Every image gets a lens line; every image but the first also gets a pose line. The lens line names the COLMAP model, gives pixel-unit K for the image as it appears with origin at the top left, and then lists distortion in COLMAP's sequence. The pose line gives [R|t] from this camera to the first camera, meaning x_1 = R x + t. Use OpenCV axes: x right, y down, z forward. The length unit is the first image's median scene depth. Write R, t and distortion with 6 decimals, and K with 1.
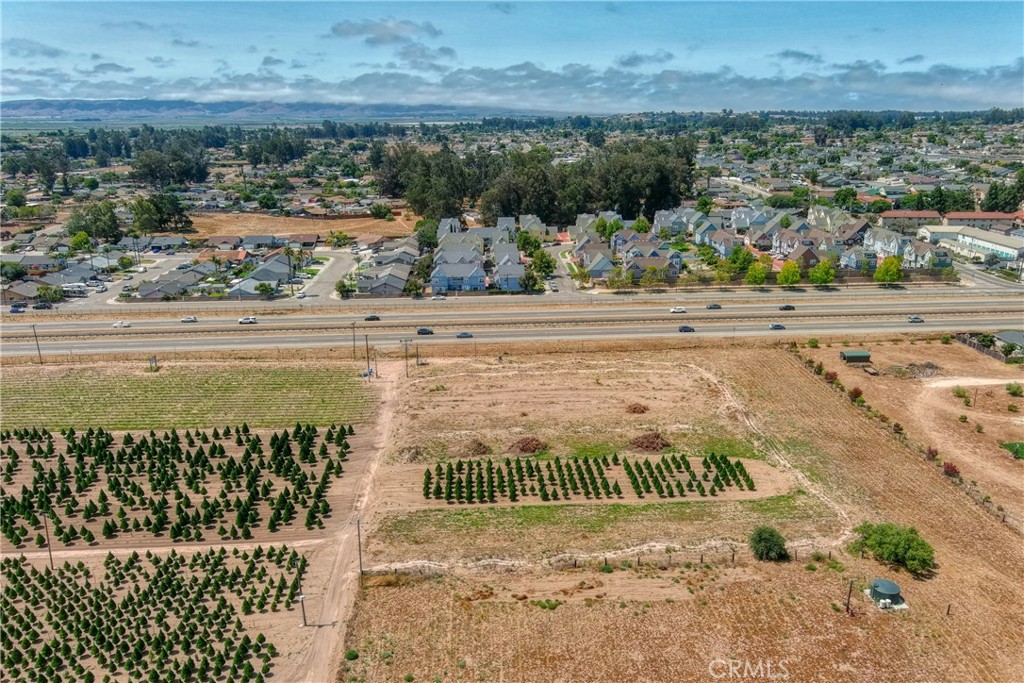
lens RADIAL K [[787.8, 0, 509.0], [0, 787.8, 344.9], [0, 0, 1]] dist [0.021501, -0.007265]
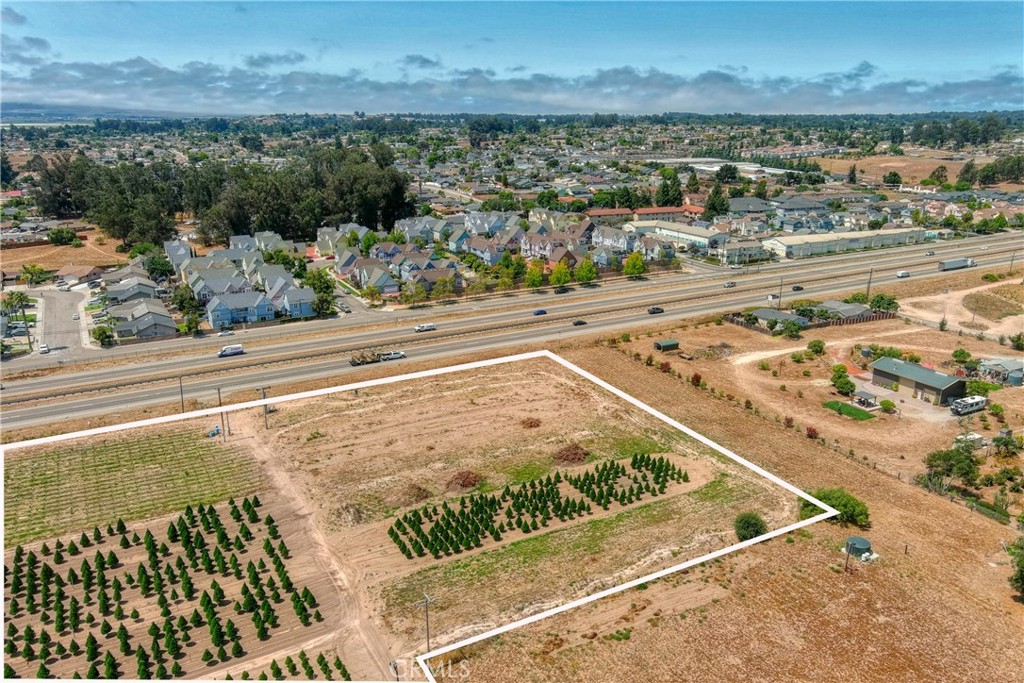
lens RADIAL K [[787.8, 0, 509.7], [0, 787.8, 350.7], [0, 0, 1]] dist [0.021501, -0.007265]
pose [[0.901558, -0.122332, 0.415004, -0.167351], [0.120289, 0.992249, 0.031171, -0.028811], [-0.415600, 0.021817, 0.909286, 0.052322]]
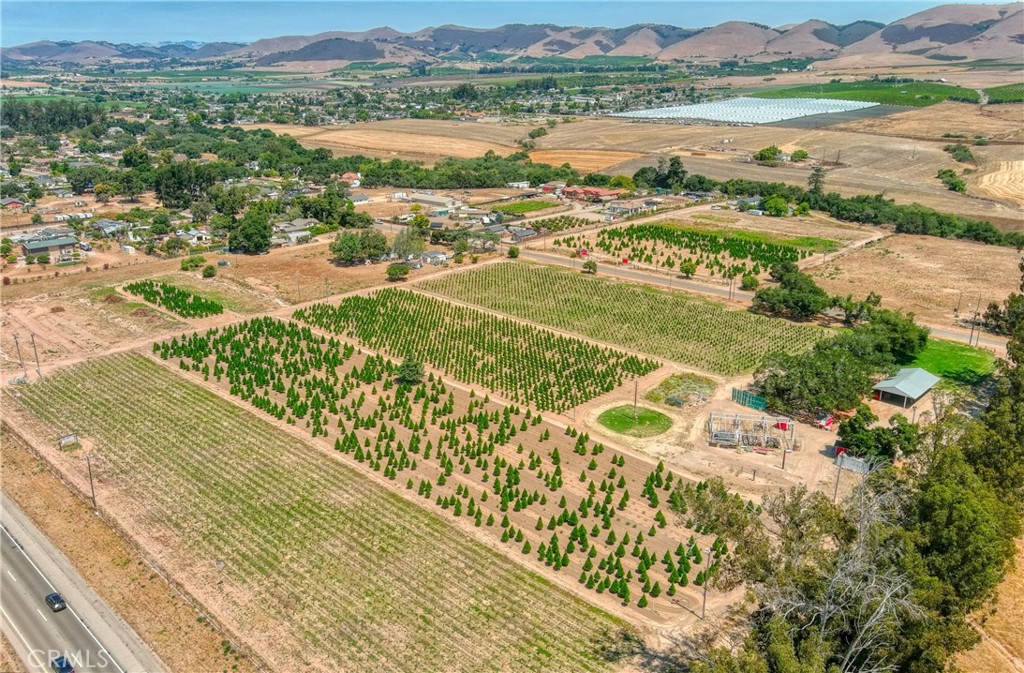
lens RADIAL K [[817.3, 0, 512.1], [0, 817.3, 334.6], [0, 0, 1]] dist [-0.001464, -0.000664]
pose [[-0.684776, -0.230003, 0.691507, -0.983881], [0.210338, 0.846127, 0.489722, -0.297550], [-0.697740, 0.480799, -0.531029, 0.770749]]
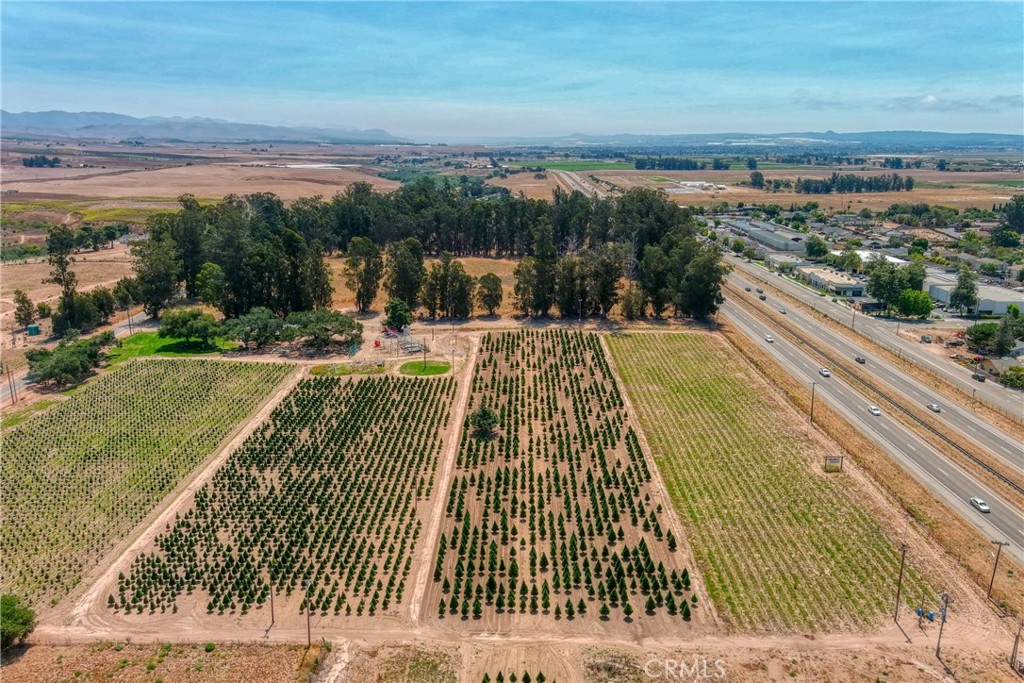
lens RADIAL K [[787.8, 0, 507.8], [0, 787.8, 342.3], [0, 0, 1]] dist [0.021501, -0.007265]
pose [[-0.072121, 0.251853, -0.965074, 0.275639], [-0.287414, 0.921302, 0.261909, -0.161526], [0.955087, 0.296265, 0.005941, 0.436386]]
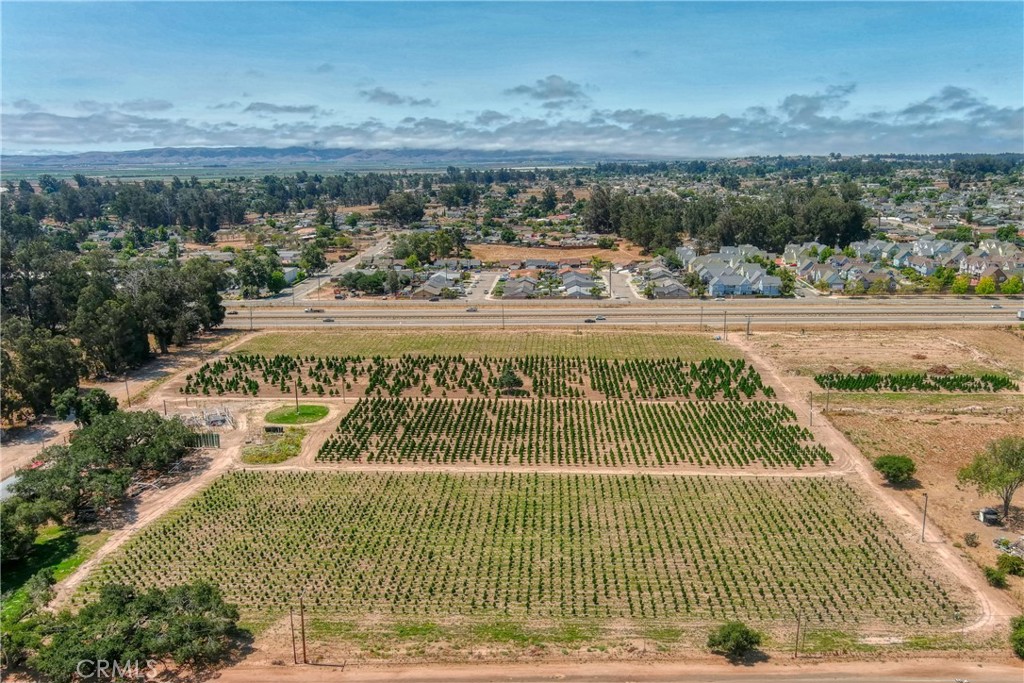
lens RADIAL K [[787.8, 0, 517.6], [0, 787.8, 344.2], [0, 0, 1]] dist [0.021501, -0.007265]
pose [[0.994451, 0.019903, -0.103305, -0.289712], [-0.025371, 0.998330, -0.051895, 0.097210], [0.102099, 0.054228, 0.993295, -0.401577]]
